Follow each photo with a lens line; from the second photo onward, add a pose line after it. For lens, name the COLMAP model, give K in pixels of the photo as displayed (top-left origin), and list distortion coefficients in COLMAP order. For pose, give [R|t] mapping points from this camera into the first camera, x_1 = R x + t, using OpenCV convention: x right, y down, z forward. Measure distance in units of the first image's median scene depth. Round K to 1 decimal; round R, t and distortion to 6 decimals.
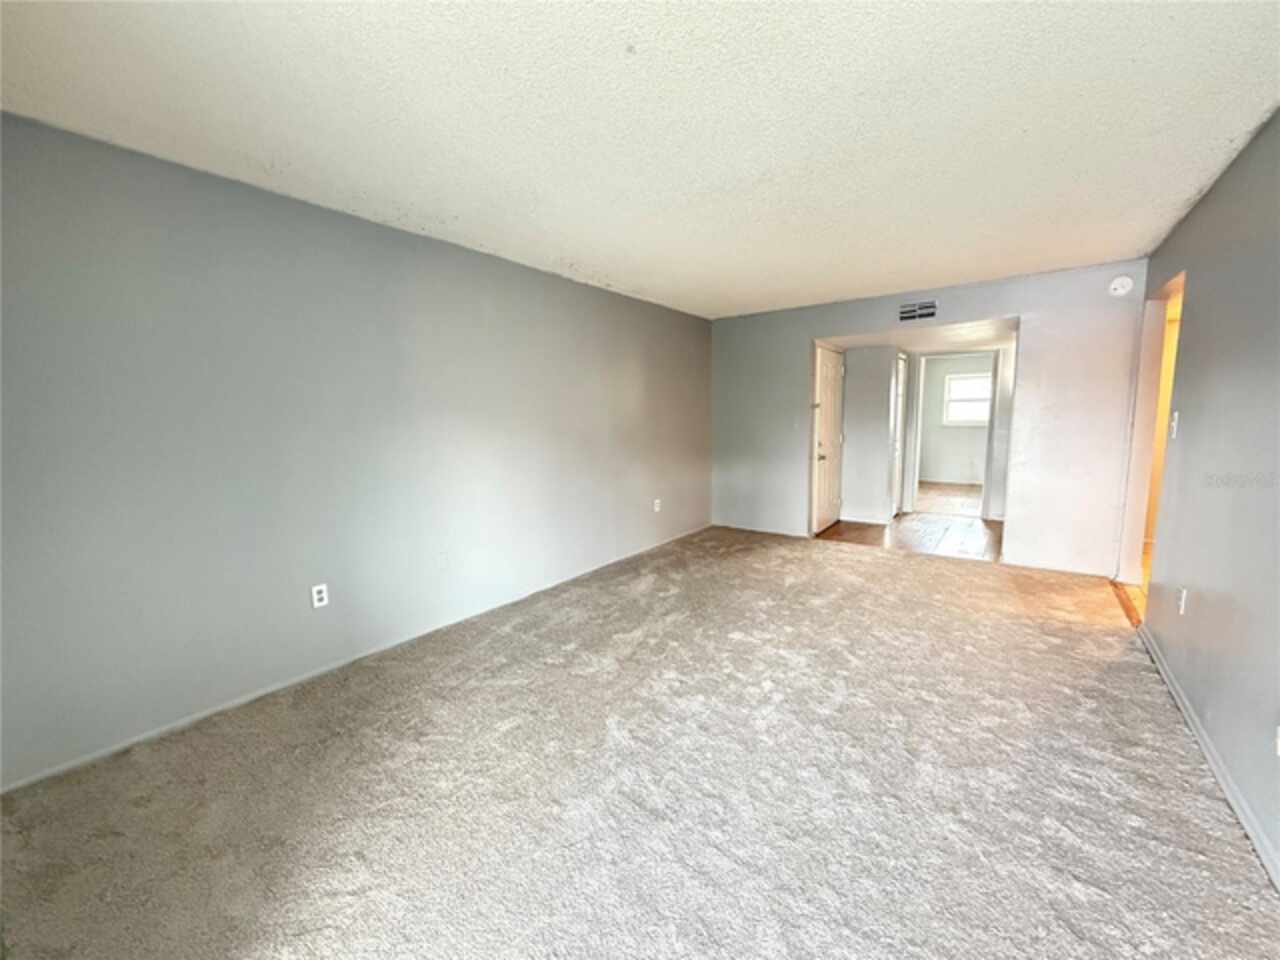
lens RADIAL K [[512.6, 0, 642.0], [0, 512.6, 478.8], [0, 0, 1]] dist [0.001992, 0.000596]
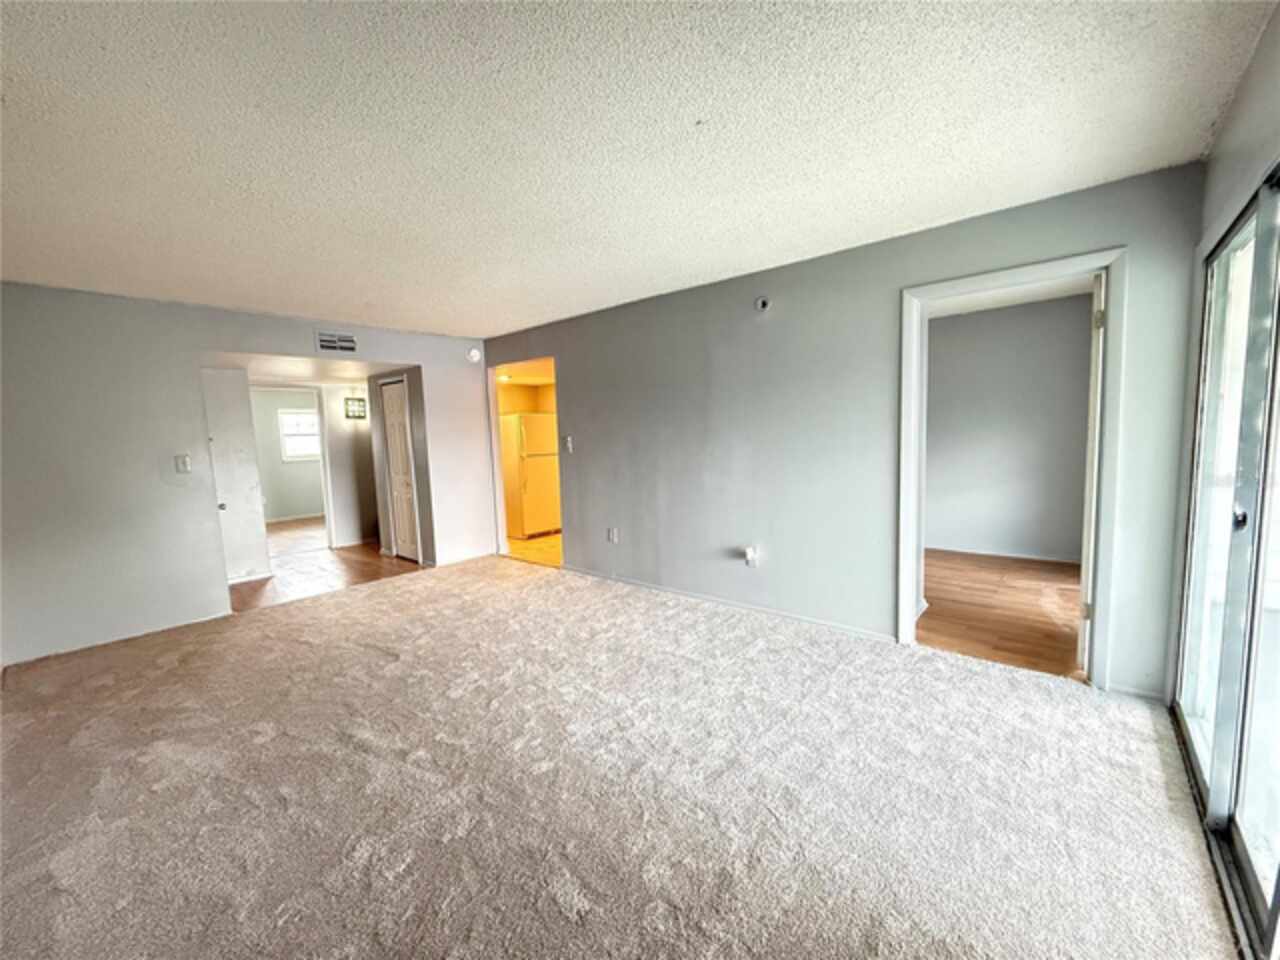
lens RADIAL K [[512.6, 0, 636.0], [0, 512.6, 483.4], [0, 0, 1]] dist [0.001992, 0.000596]
pose [[0.084320, -0.087443, 0.992595, -0.691883], [0.160237, 0.984368, 0.073106, -0.065515], [-0.983471, 0.152886, 0.097013, 0.626641]]
